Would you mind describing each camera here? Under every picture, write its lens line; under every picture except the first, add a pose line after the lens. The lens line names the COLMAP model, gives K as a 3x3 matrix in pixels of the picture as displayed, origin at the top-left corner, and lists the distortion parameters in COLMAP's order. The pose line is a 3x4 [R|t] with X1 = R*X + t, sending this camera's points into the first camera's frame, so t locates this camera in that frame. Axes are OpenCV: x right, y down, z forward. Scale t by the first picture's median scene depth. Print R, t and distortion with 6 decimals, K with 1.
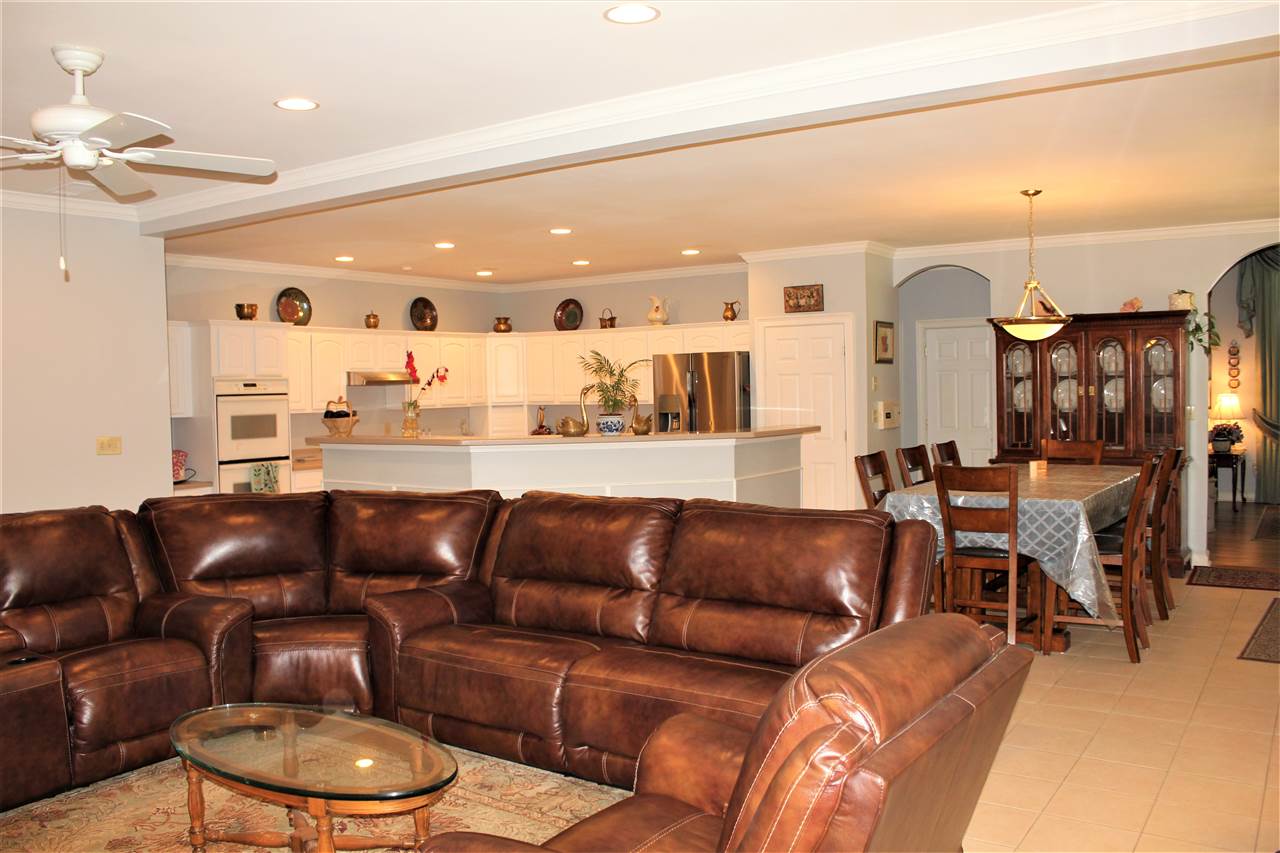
lens RADIAL K [[1083.7, 0, 639.8], [0, 1083.7, 426.9], [0, 0, 1]] dist [0.000768, 0.000096]
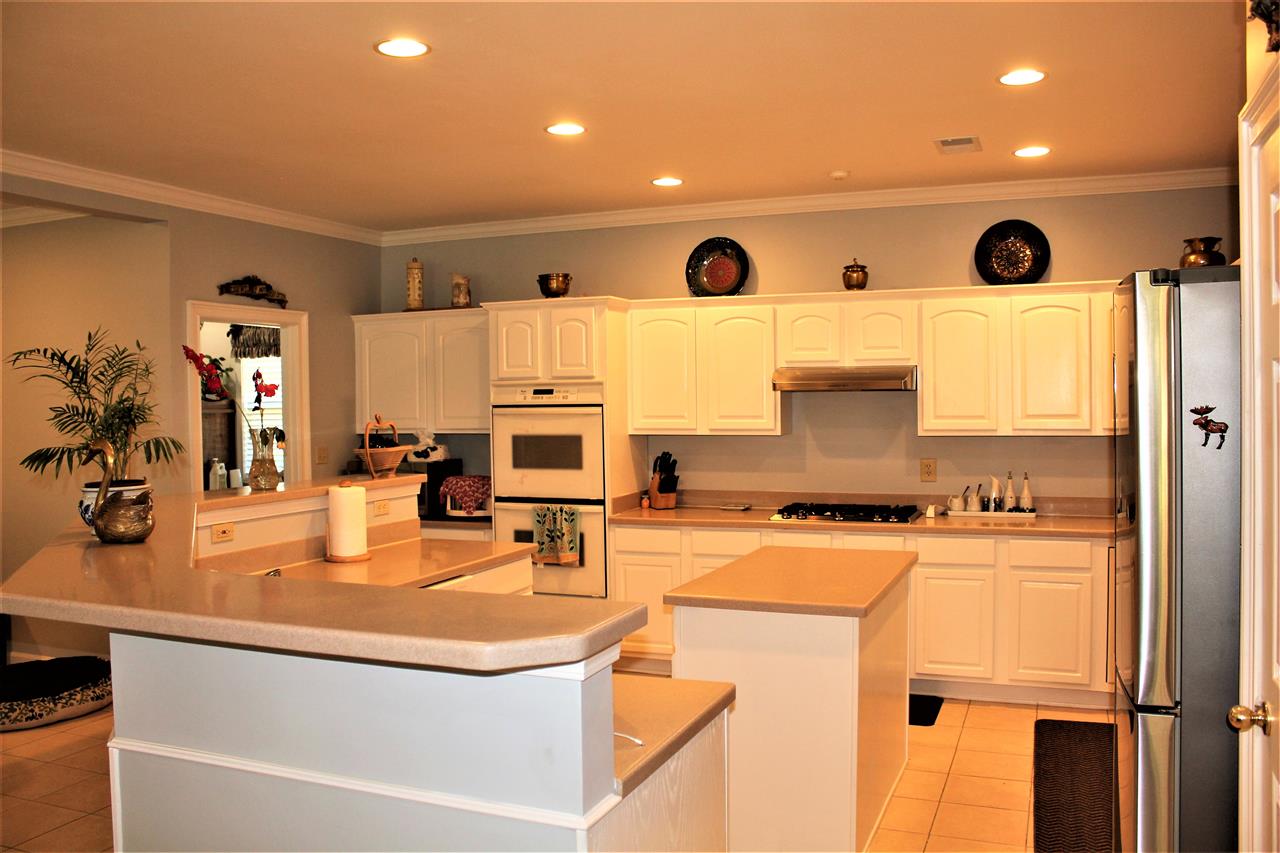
lens RADIAL K [[1083.7, 0, 639.7], [0, 1083.7, 425.7], [0, 0, 1]] dist [0.000768, 0.000096]
pose [[0.233072, 0.048204, -0.971264, 0.326264], [-0.029322, 0.998665, 0.042527, -0.047850], [0.972017, 0.018568, 0.234175, 0.890580]]
